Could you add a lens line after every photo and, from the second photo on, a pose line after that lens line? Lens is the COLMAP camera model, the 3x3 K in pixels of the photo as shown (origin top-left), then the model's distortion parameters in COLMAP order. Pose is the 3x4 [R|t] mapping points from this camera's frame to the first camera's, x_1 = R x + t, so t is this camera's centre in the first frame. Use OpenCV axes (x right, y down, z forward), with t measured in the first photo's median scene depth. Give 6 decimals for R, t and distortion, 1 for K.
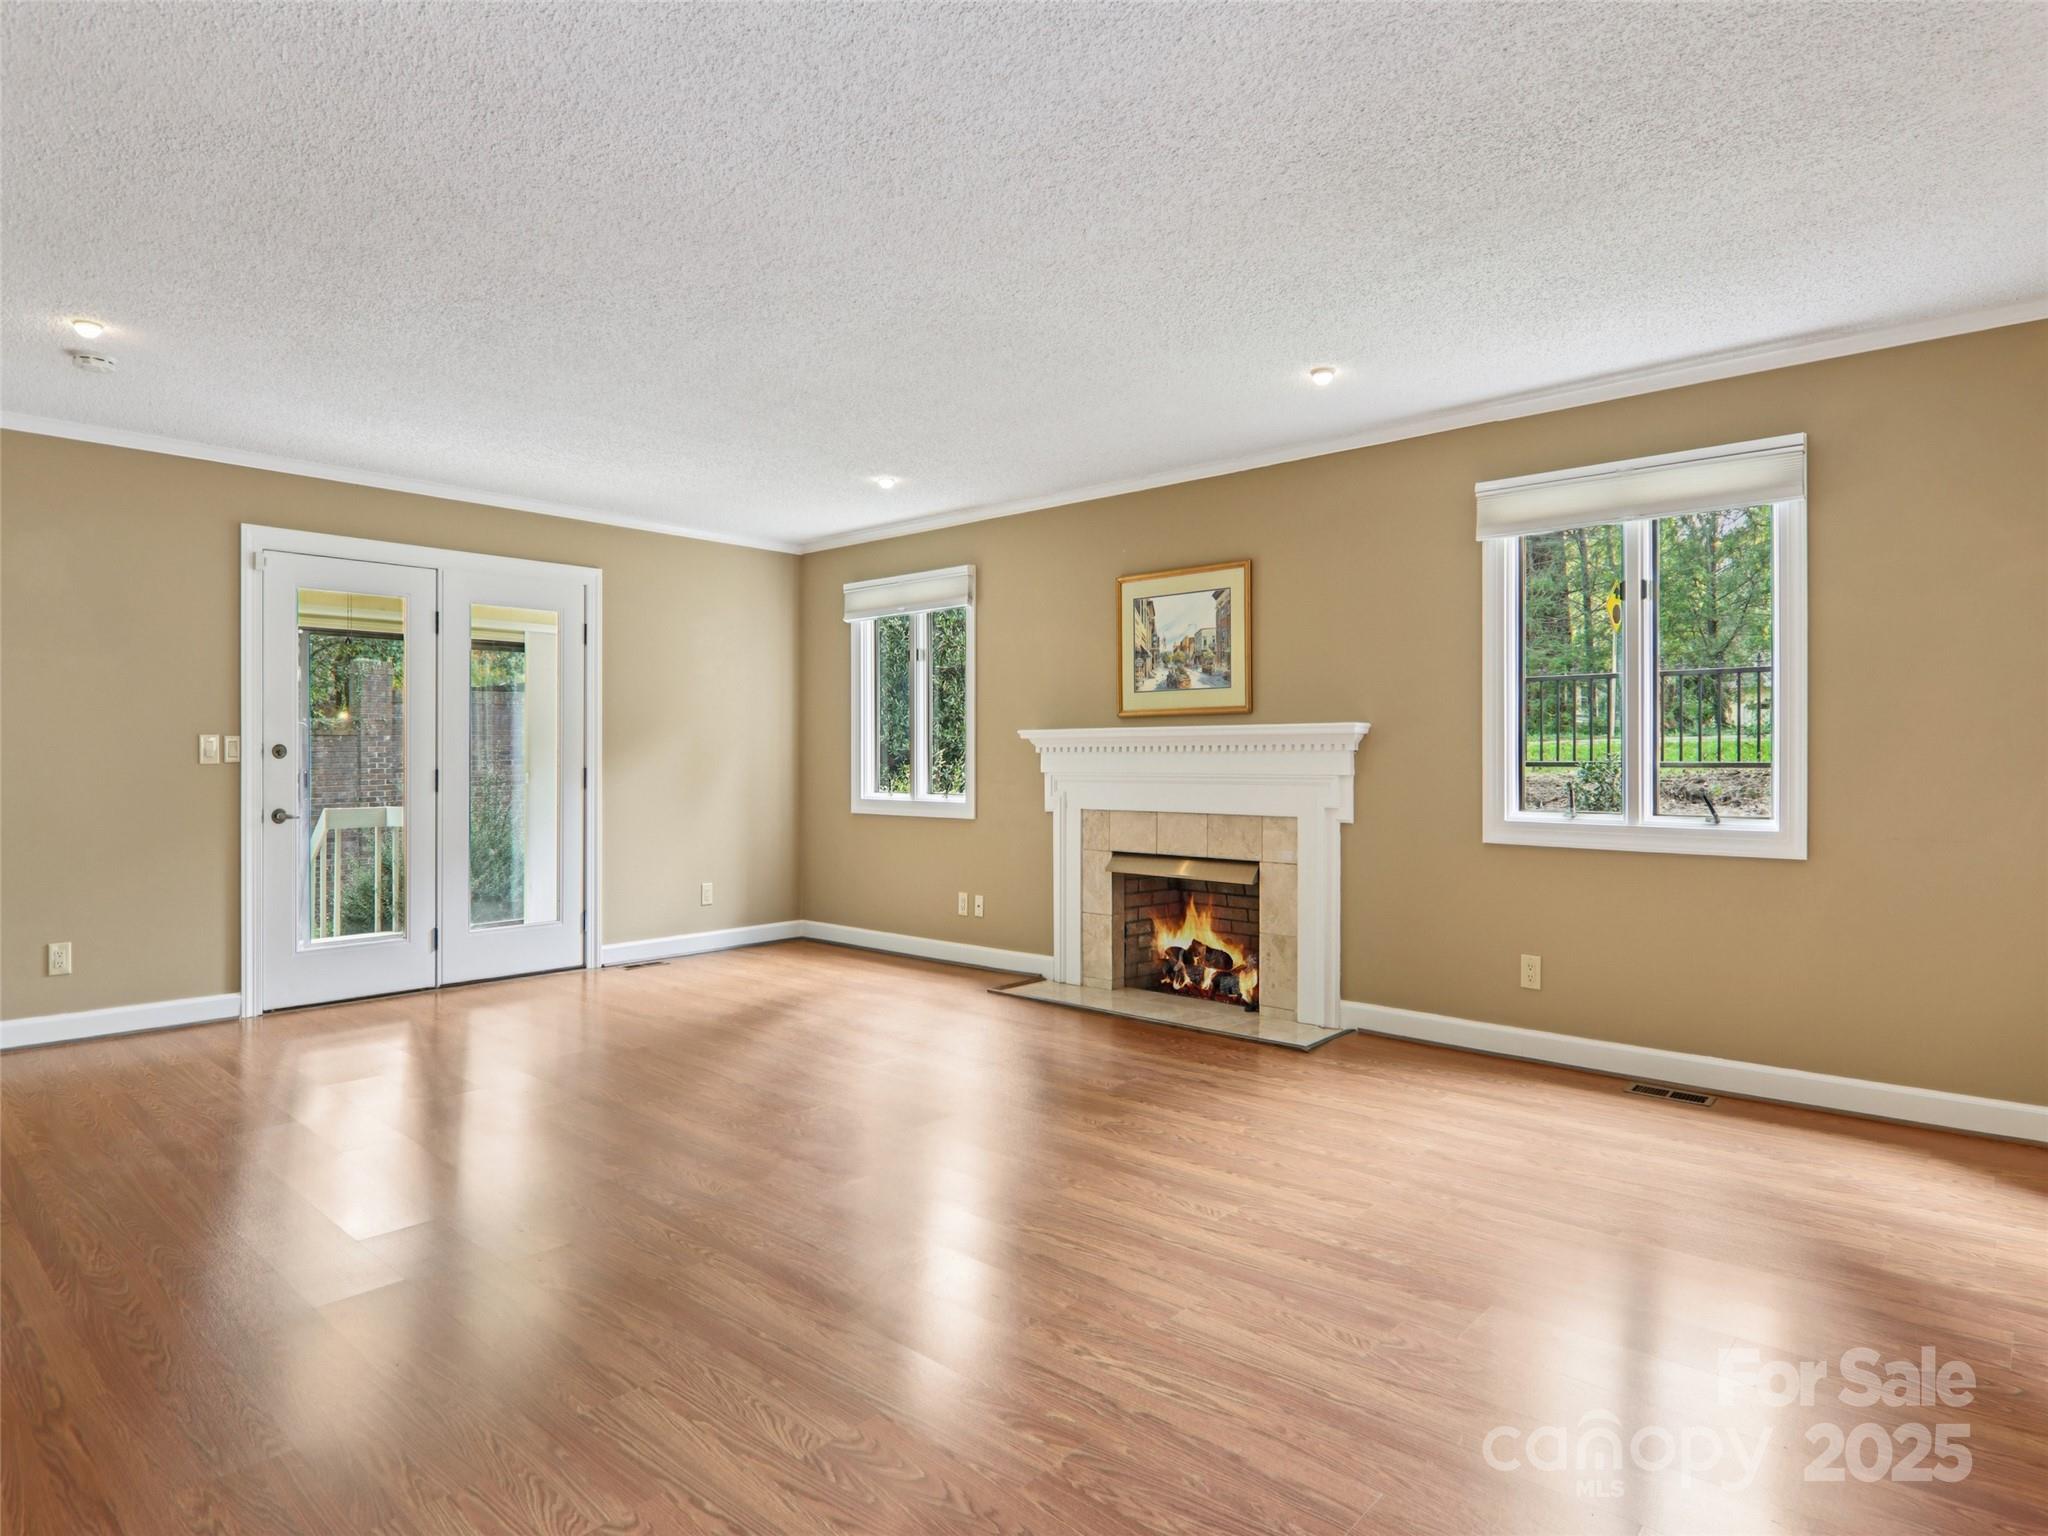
lens RADIAL K [[1135.9, 0, 1024.0], [0, 1135.9, 768.0], [0, 0, 1]] dist [0.024859, -0.033758]
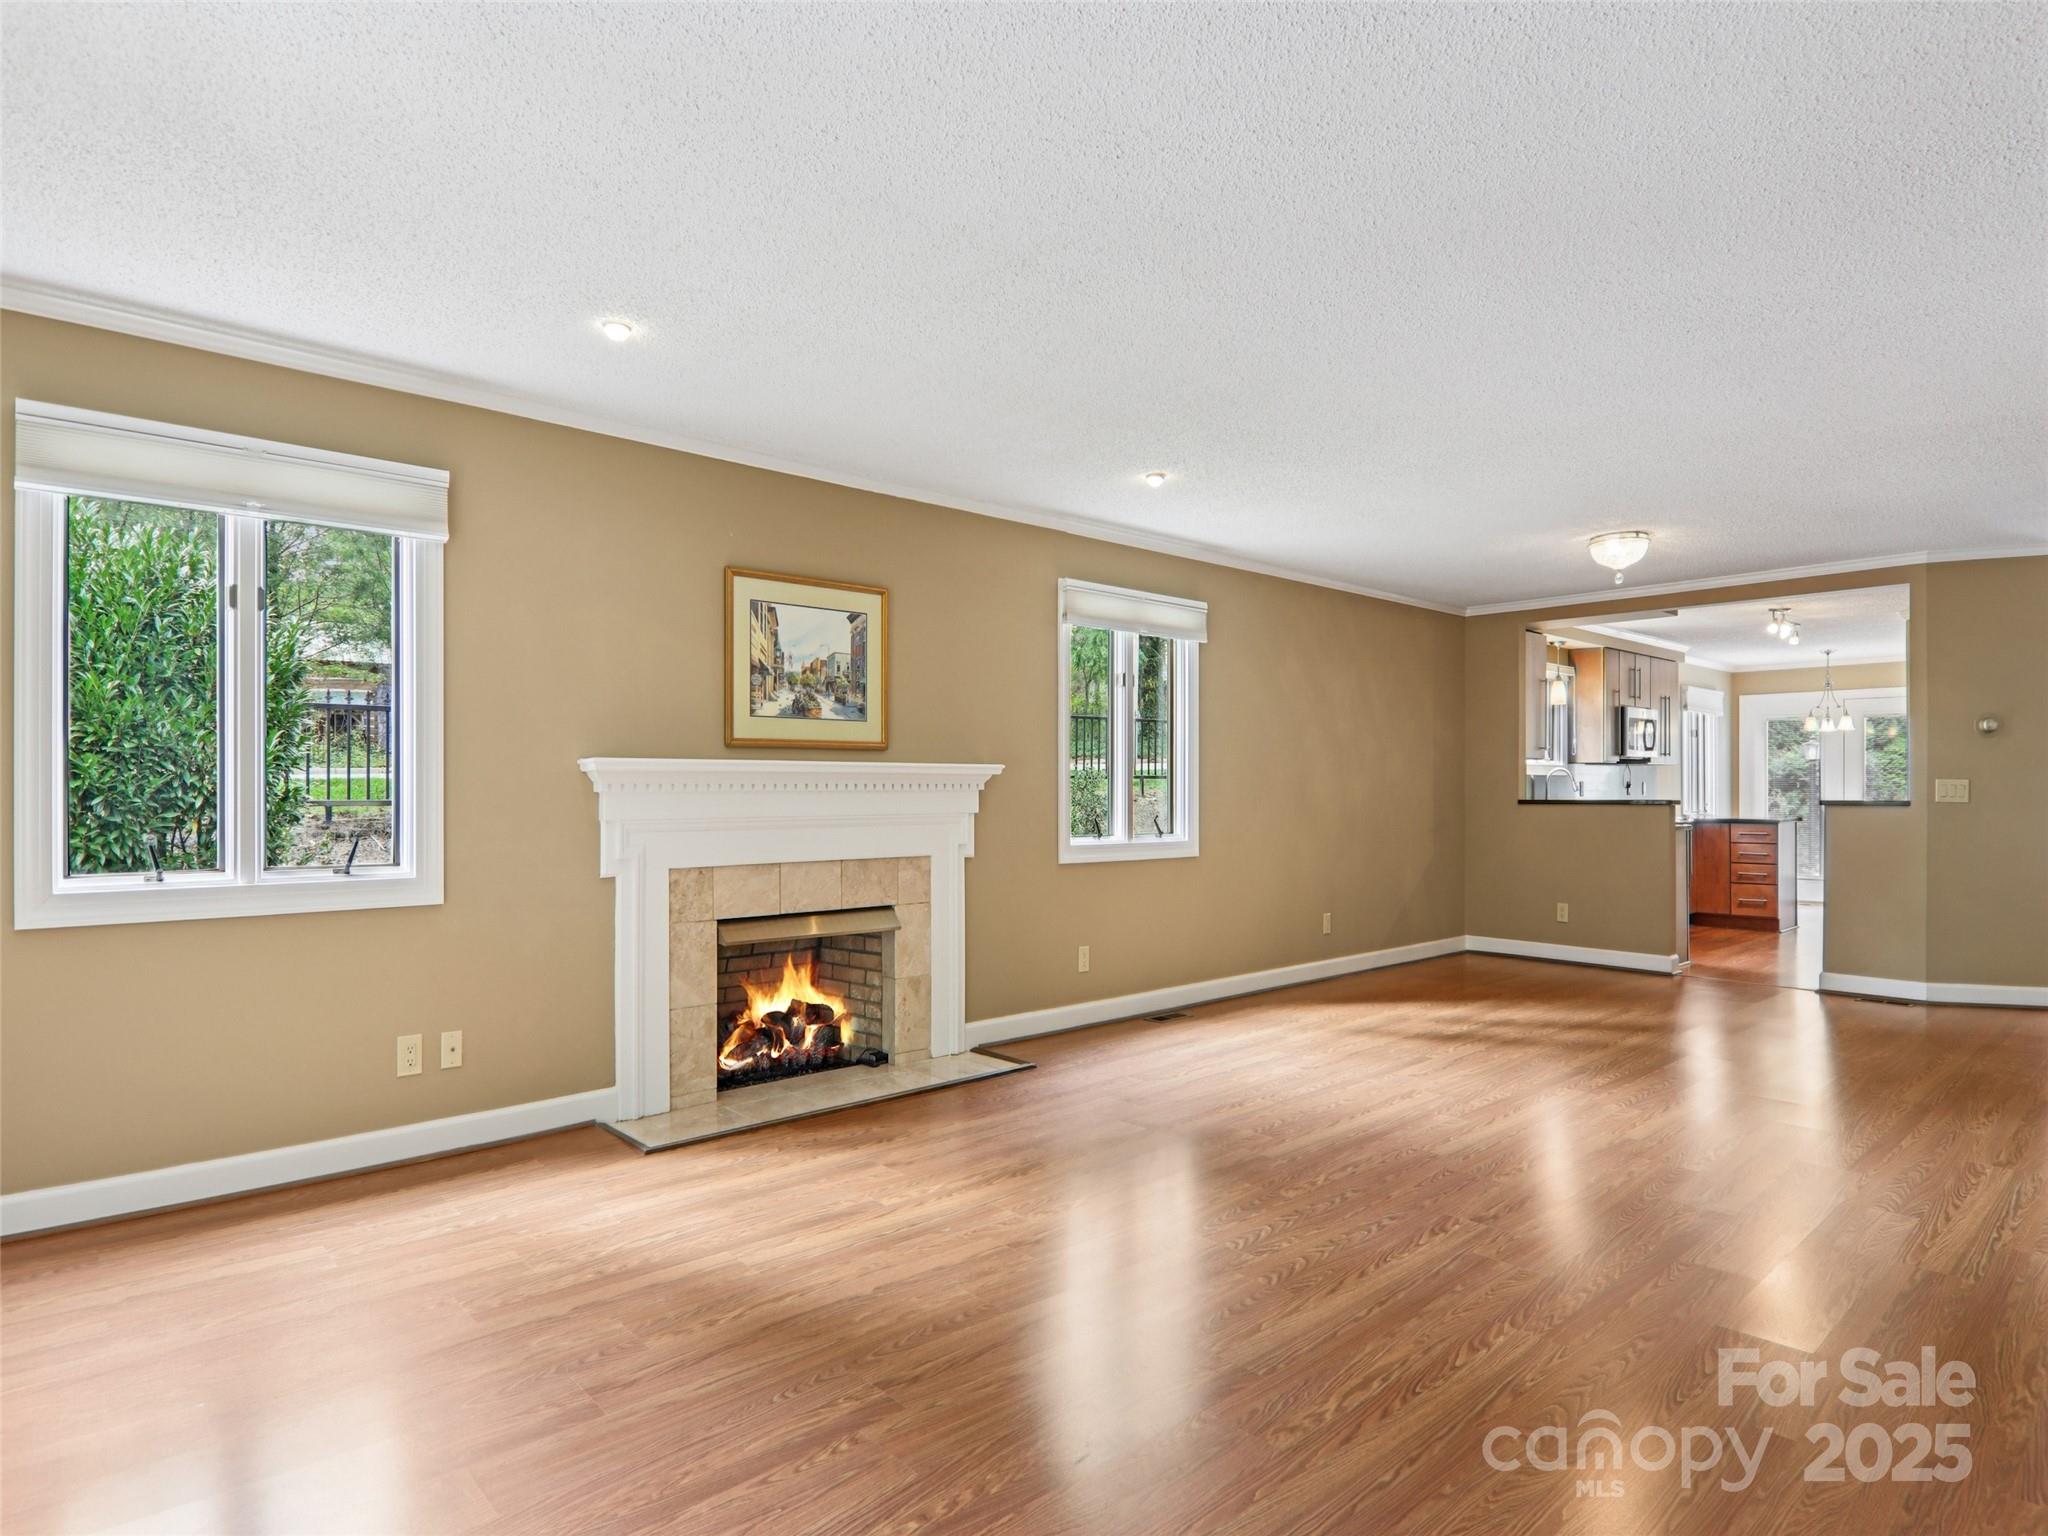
lens RADIAL K [[1160.7, 0, 998.1], [0, 1160.7, 794.0], [0, 0, 1]] dist [-0.004102, -0.002095]
pose [[0.103744, -0.004848, 0.994592, -0.734979], [0.007976, 0.999960, 0.004042, -0.014558], [-0.994572, 0.007513, 0.103779, 0.784093]]
